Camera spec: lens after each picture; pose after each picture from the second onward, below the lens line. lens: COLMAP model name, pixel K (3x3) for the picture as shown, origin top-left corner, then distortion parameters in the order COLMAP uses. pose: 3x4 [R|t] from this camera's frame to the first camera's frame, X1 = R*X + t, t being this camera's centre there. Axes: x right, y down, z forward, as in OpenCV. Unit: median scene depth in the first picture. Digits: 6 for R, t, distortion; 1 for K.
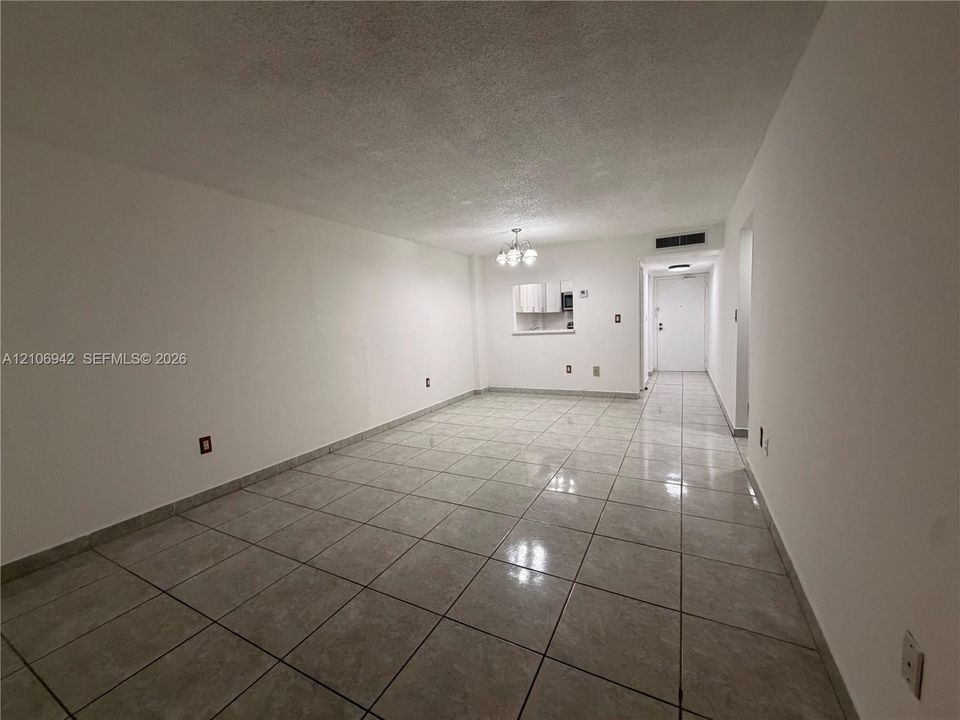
lens RADIAL K [[382.0, 0, 480.0], [0, 382.0, 360.0], [0, 0, 1]] dist [-0.001188, -0.000277]
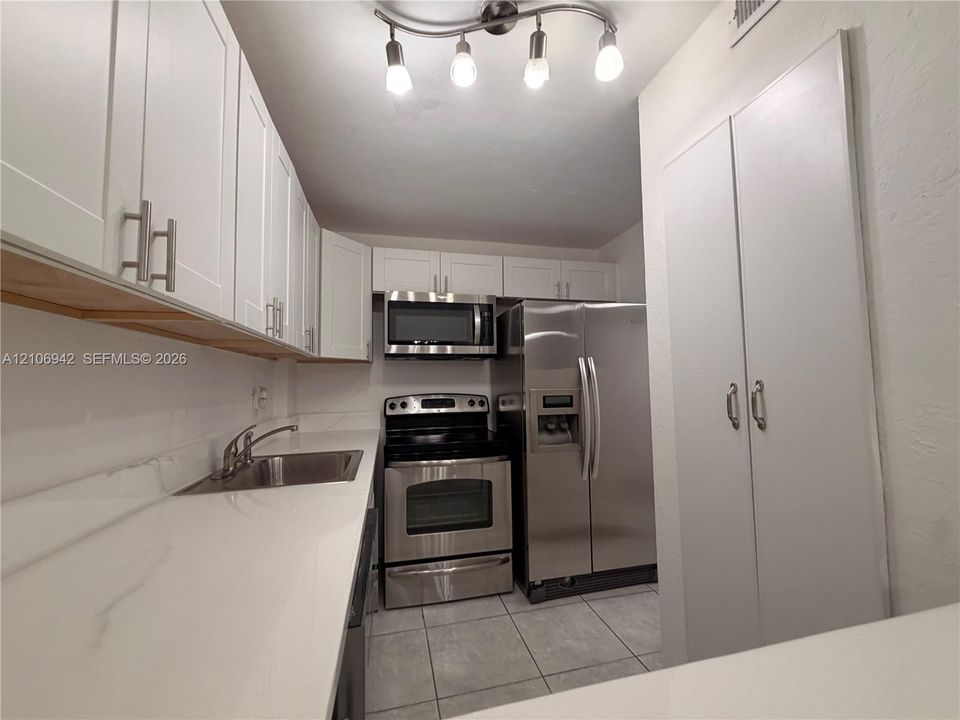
lens RADIAL K [[382.0, 0, 480.0], [0, 382.0, 360.0], [0, 0, 1]] dist [-0.001188, -0.000277]
pose [[0.751143, 0.072803, 0.656113, 0.092335], [0.048108, 0.985220, -0.164397, -0.077457], [-0.658385, 0.155050, 0.736539, 0.754351]]
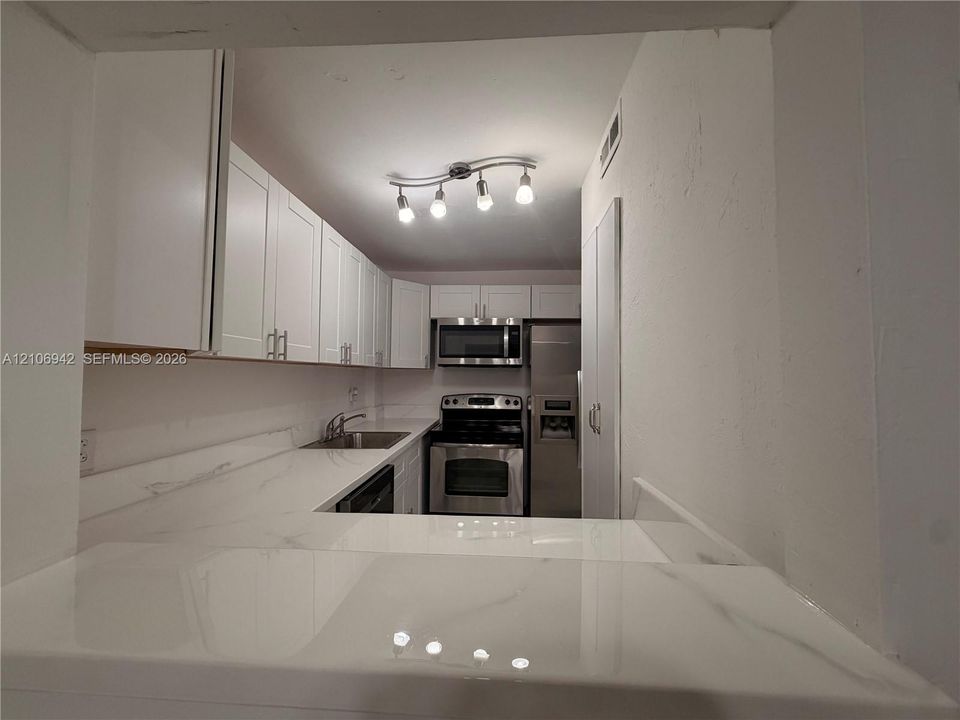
lens RADIAL K [[382.0, 0, 480.0], [0, 382.0, 360.0], [0, 0, 1]] dist [-0.001188, -0.000277]
pose [[0.909391, 0.067680, 0.410398, 0.104250], [-0.007321, 0.989124, -0.146898, -0.079401], [-0.415877, 0.130584, 0.899997, 0.645676]]
